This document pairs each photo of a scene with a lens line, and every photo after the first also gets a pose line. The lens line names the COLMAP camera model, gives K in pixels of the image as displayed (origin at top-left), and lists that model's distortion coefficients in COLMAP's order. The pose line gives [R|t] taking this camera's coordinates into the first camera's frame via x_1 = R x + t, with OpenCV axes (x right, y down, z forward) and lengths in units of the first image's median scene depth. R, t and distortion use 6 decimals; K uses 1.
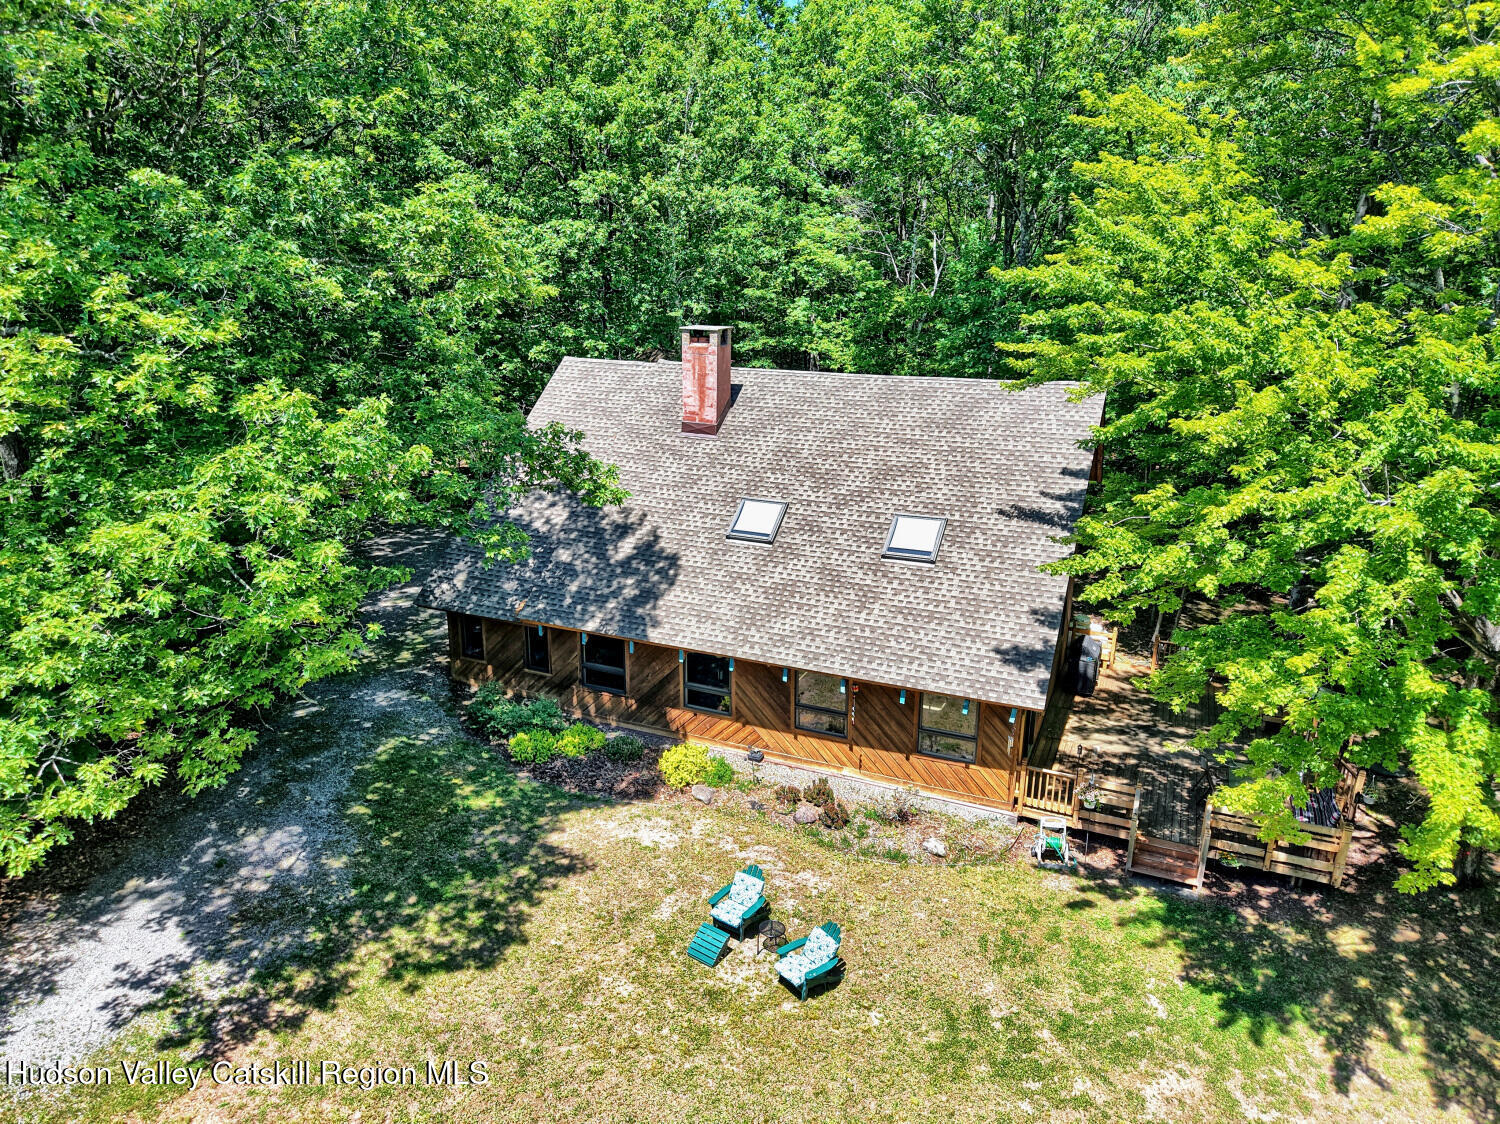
lens RADIAL K [[1014.9, 0, 744.6], [0, 1014.9, 600.6], [0, 0, 1]] dist [-0.016520, 0.000841]
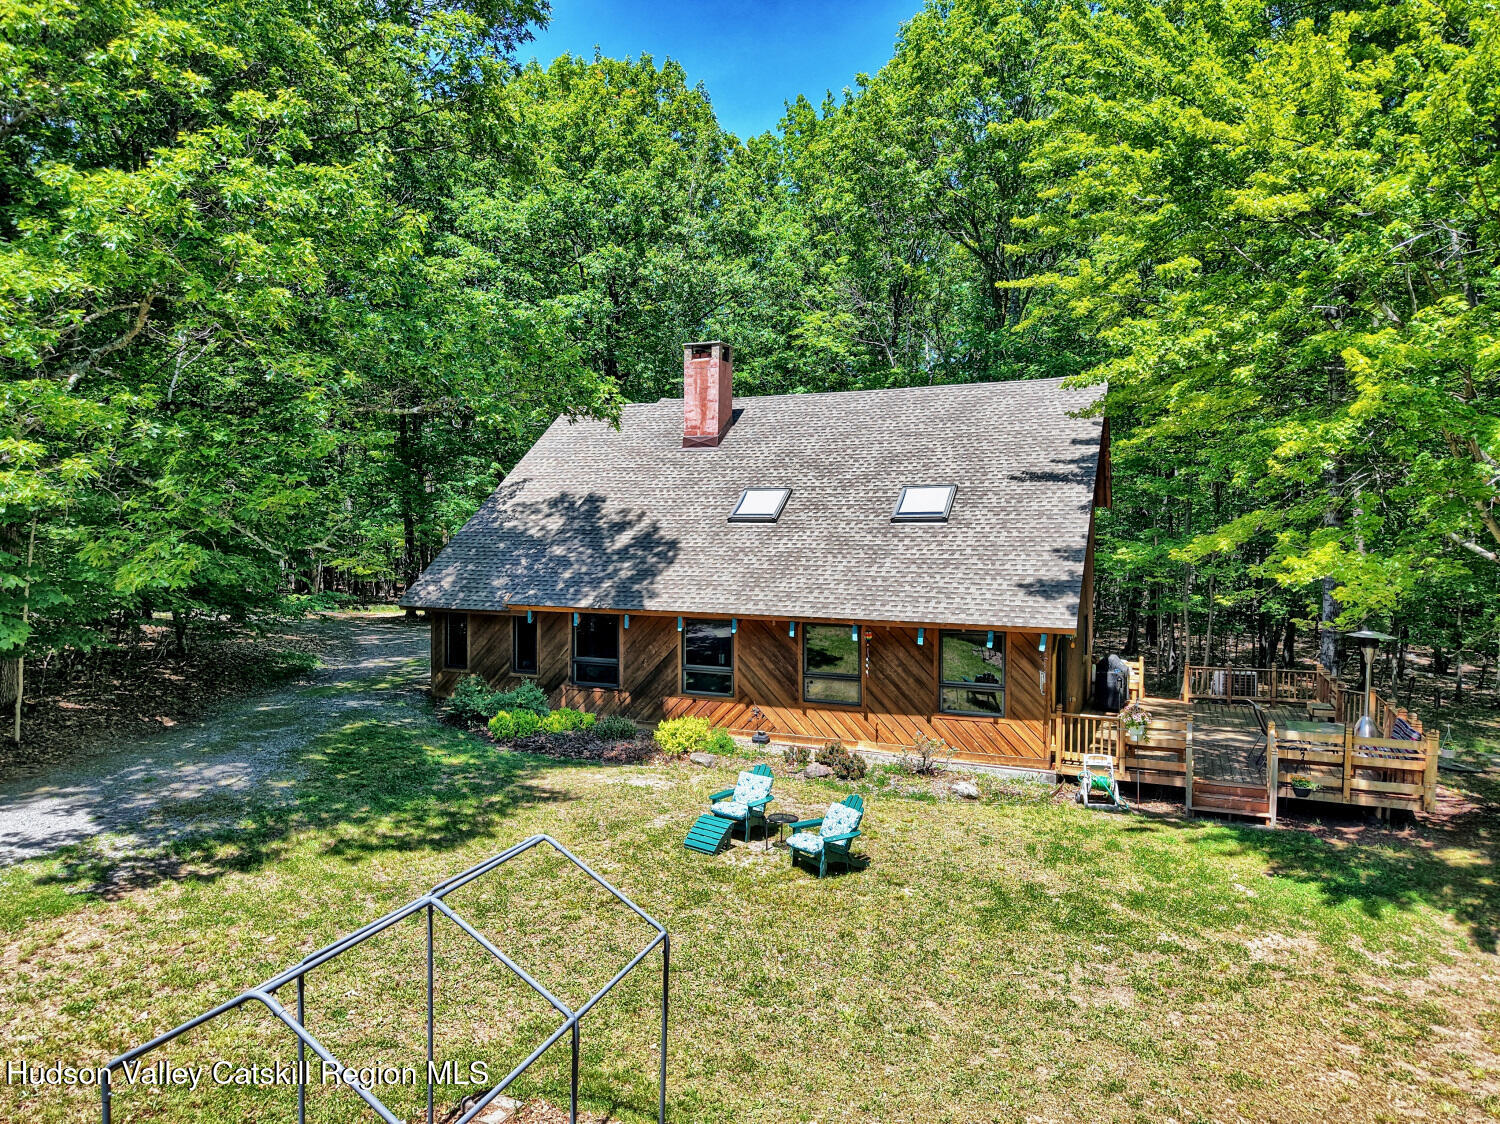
lens RADIAL K [[1025.1, 0, 744.6], [0, 1025.1, 575.7], [0, 0, 1]] dist [-0.011503, -0.002578]
pose [[0.999989, -0.004732, 0.000347, -0.003488], [0.004661, 0.966122, -0.258043, 0.274147], [0.000885, 0.258042, 0.966133, 0.087659]]
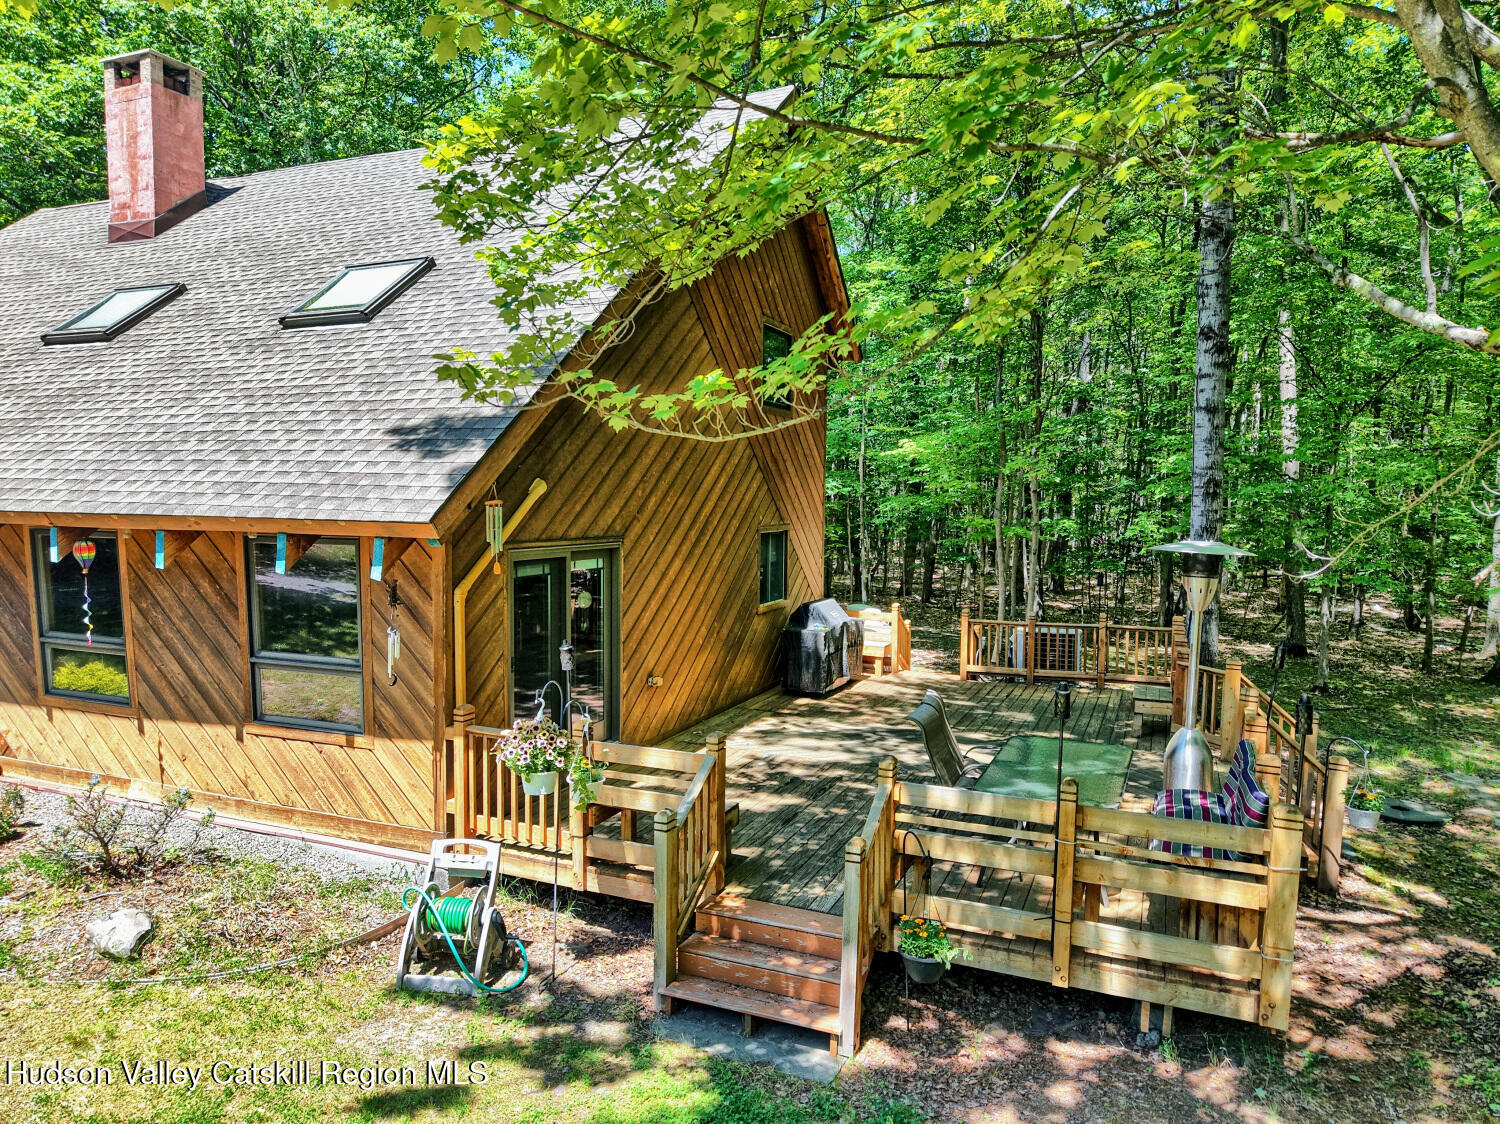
lens RADIAL K [[1047.0, 0, 750.0], [0, 1047.0, 562.0], [0, 0, 1]] dist [0.007661, 0.001190]
pose [[0.999652, -0.005054, 0.025892, 0.367780], [0.010830, 0.973584, -0.228071, 0.191461], [-0.024055, 0.228272, 0.973300, 0.585301]]
